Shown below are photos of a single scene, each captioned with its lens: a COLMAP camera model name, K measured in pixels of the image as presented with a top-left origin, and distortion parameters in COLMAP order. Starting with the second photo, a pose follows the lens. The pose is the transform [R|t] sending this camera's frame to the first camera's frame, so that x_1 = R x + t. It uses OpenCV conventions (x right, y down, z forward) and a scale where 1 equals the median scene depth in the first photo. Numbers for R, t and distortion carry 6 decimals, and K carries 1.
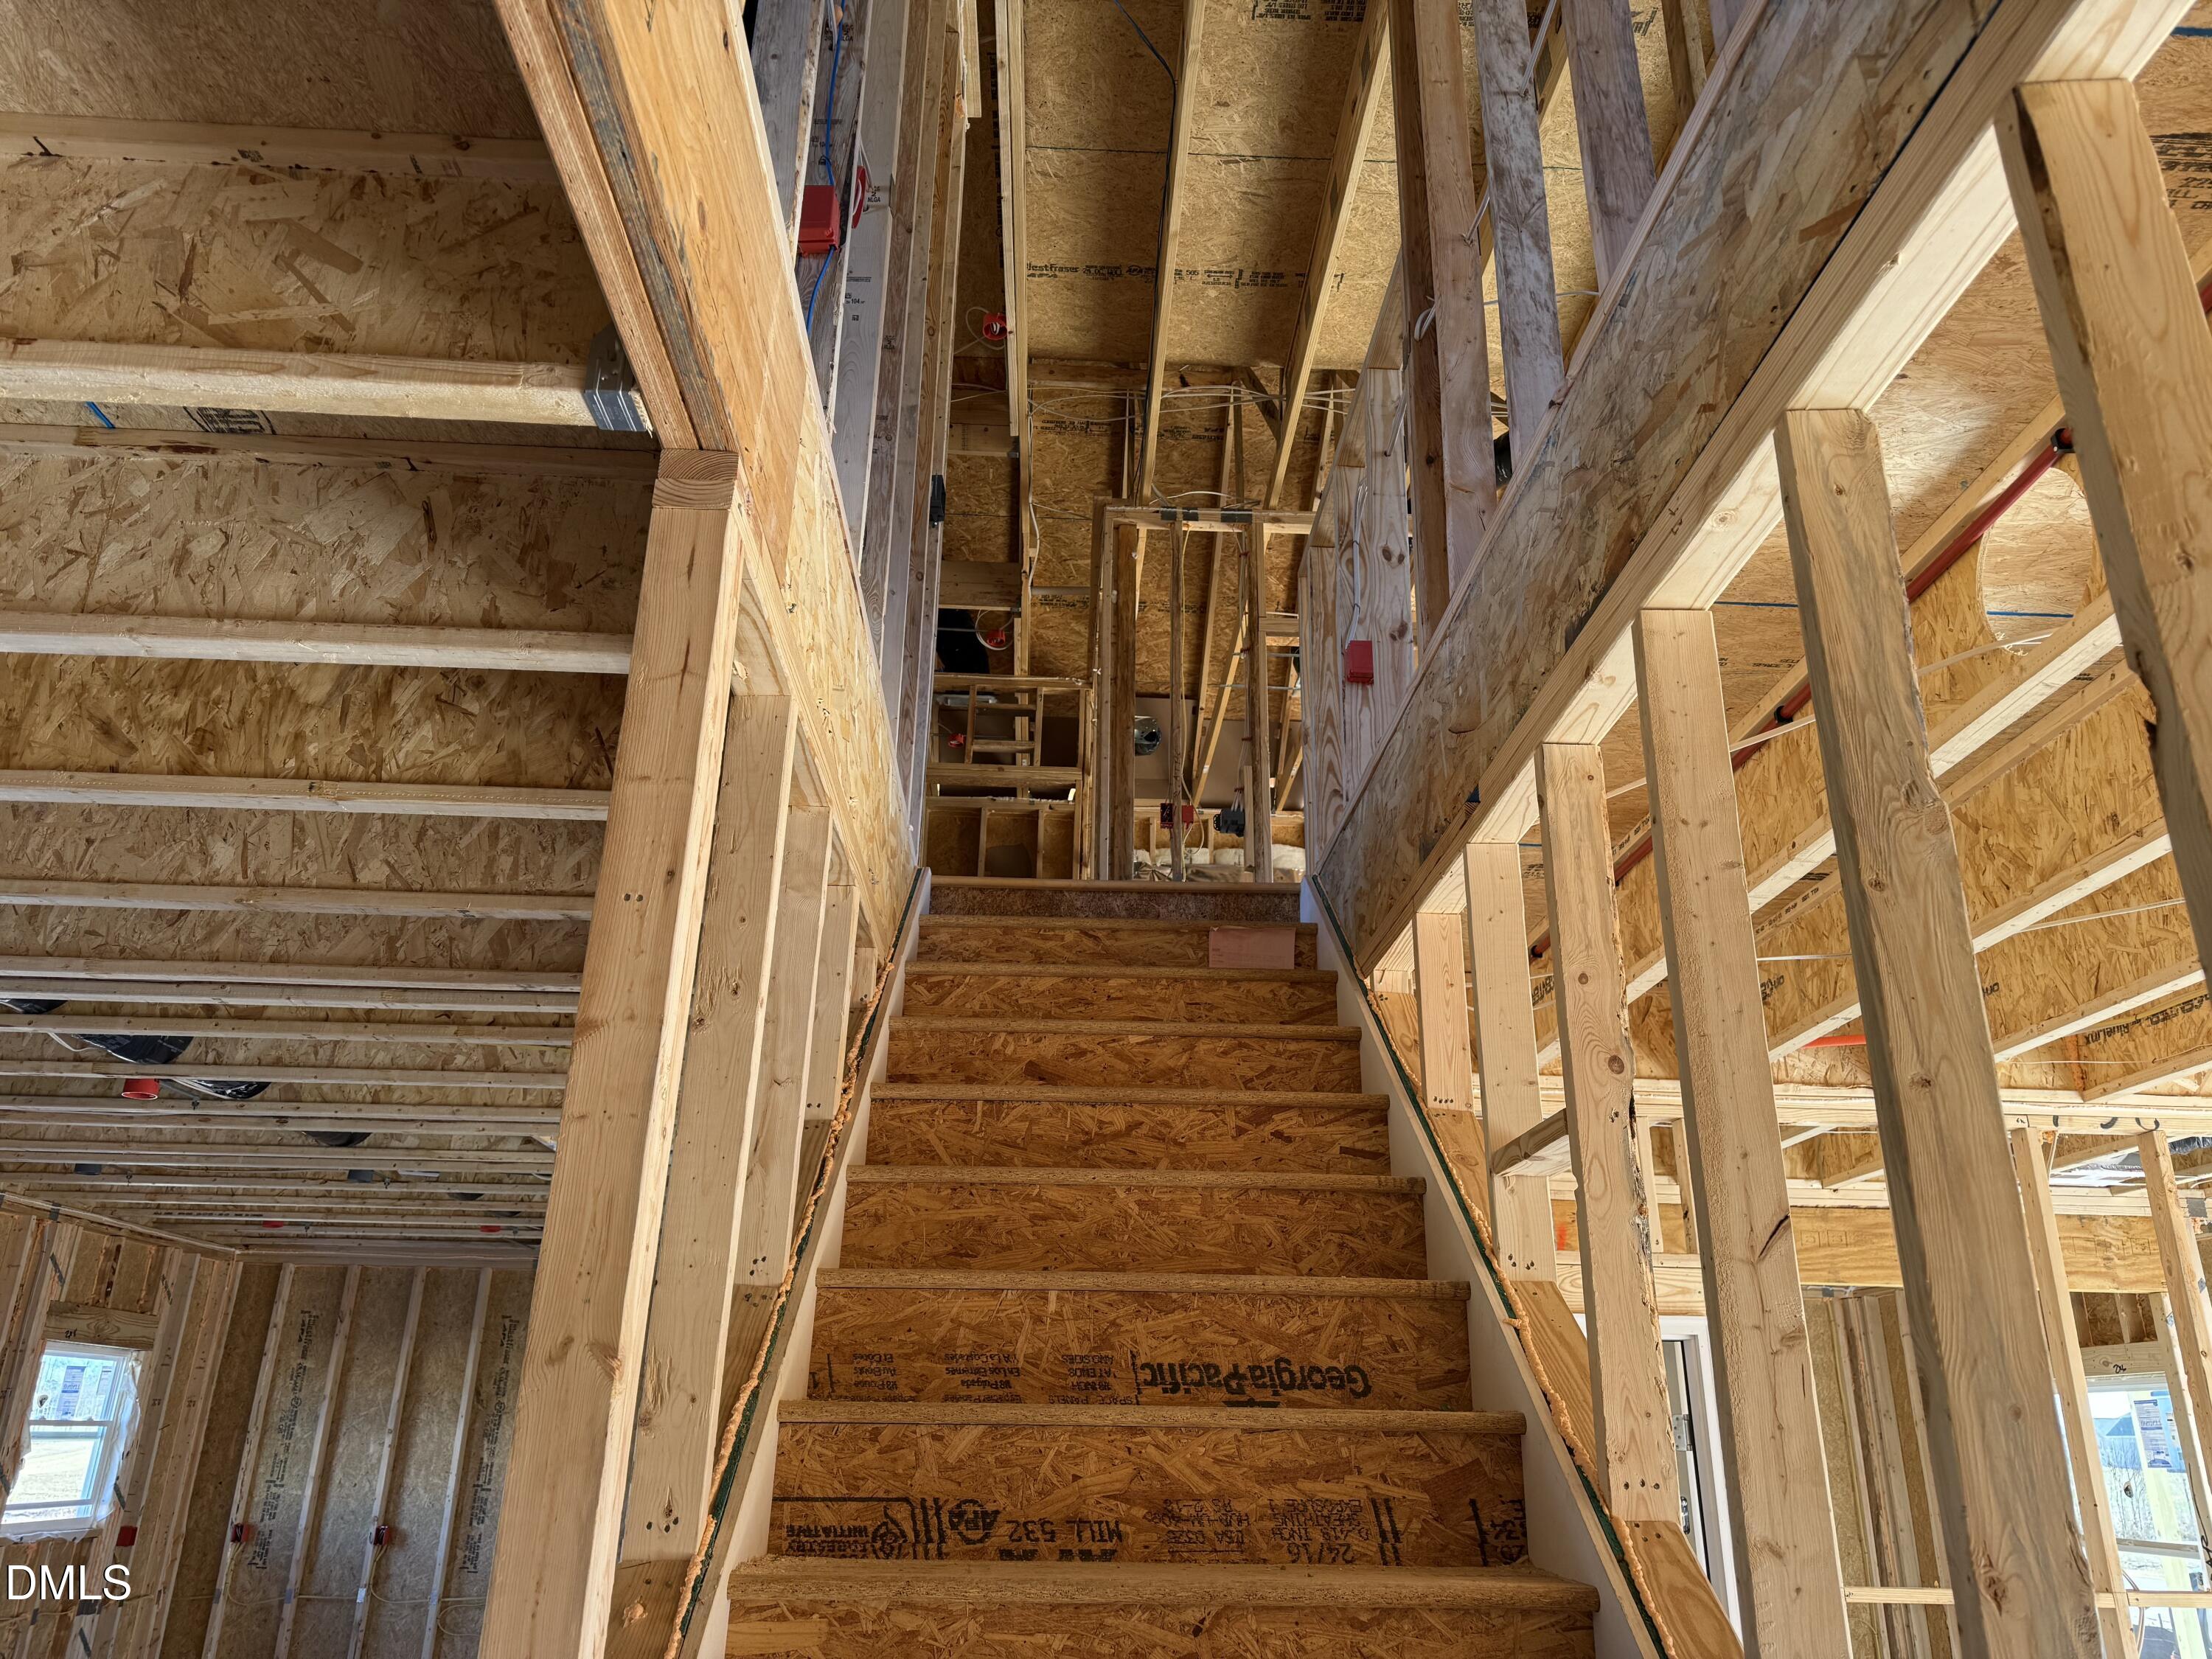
lens RADIAL K [[1566.2, 0, 1089.5], [0, 1566.2, 777.3], [0, 0, 1]] dist [0.015125, -0.015651]
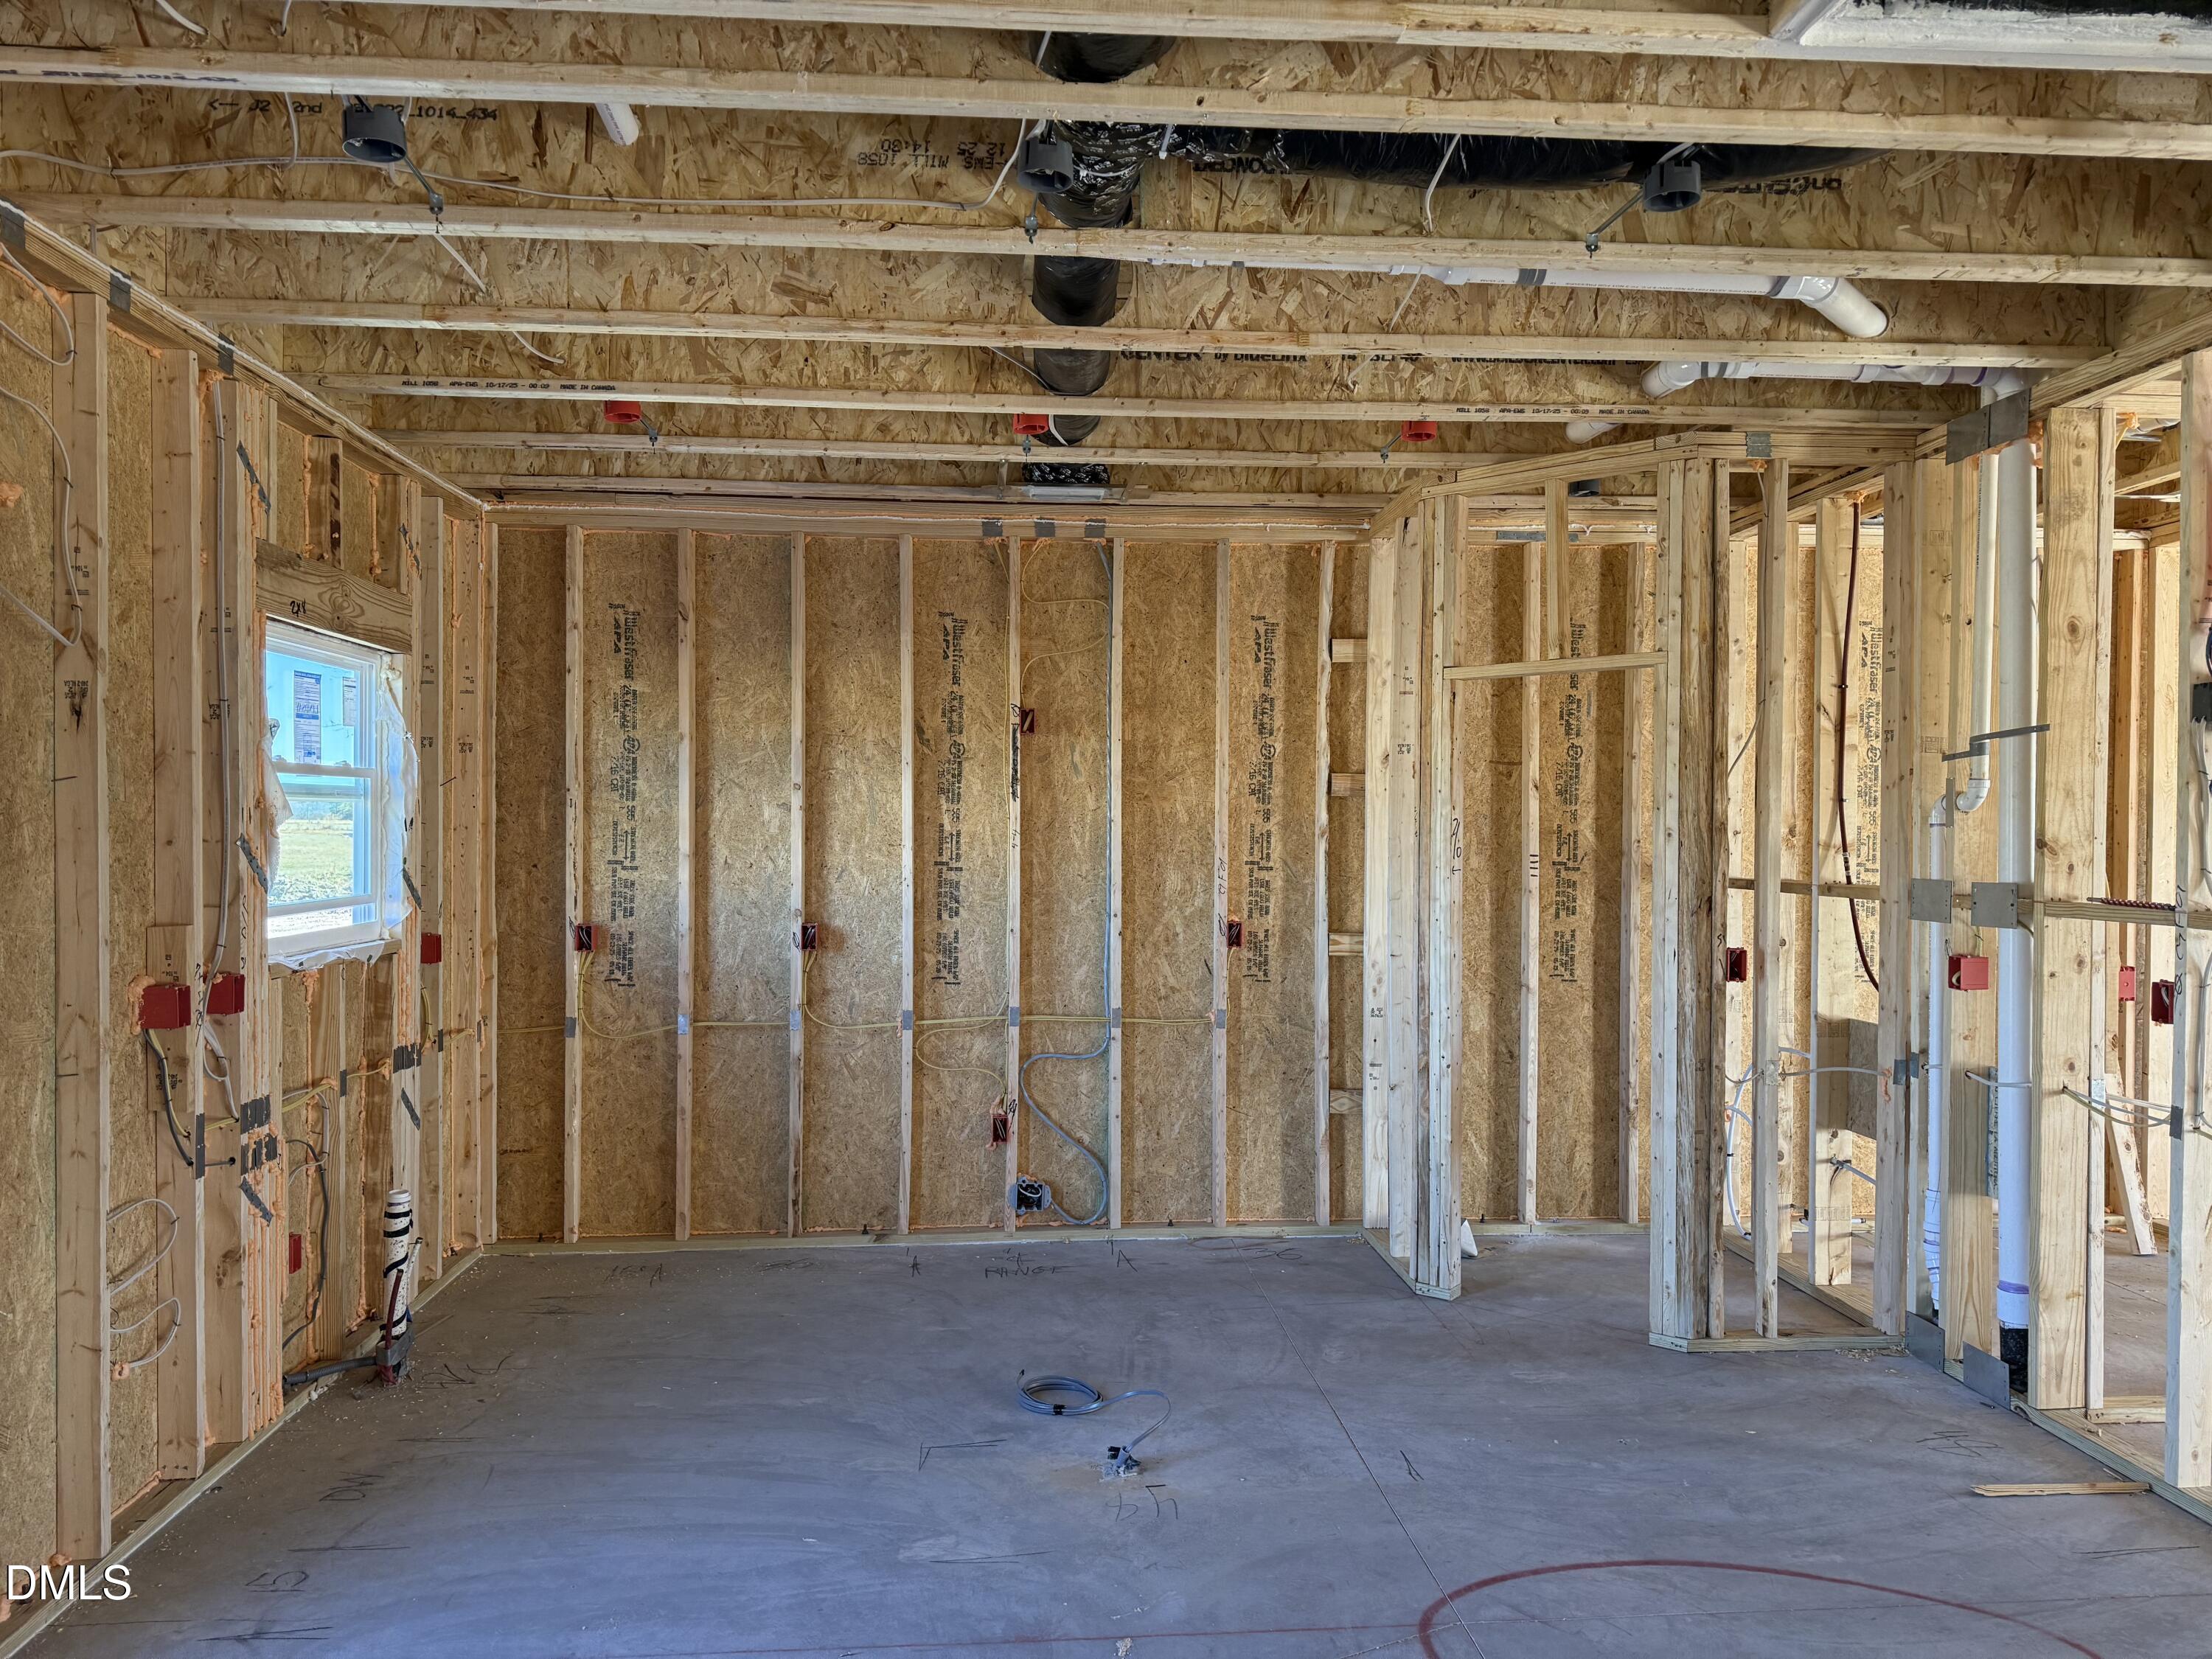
lens RADIAL K [[1566.2, 0, 1113.2], [0, 1566.2, 831.3], [0, 0, 1]] dist [0.015125, -0.015651]
pose [[0.997909, -0.014245, 0.063053, -0.366649], [-0.011795, 0.918919, 0.394270, 0.189824], [-0.063557, -0.394189, 0.916829, 0.423820]]
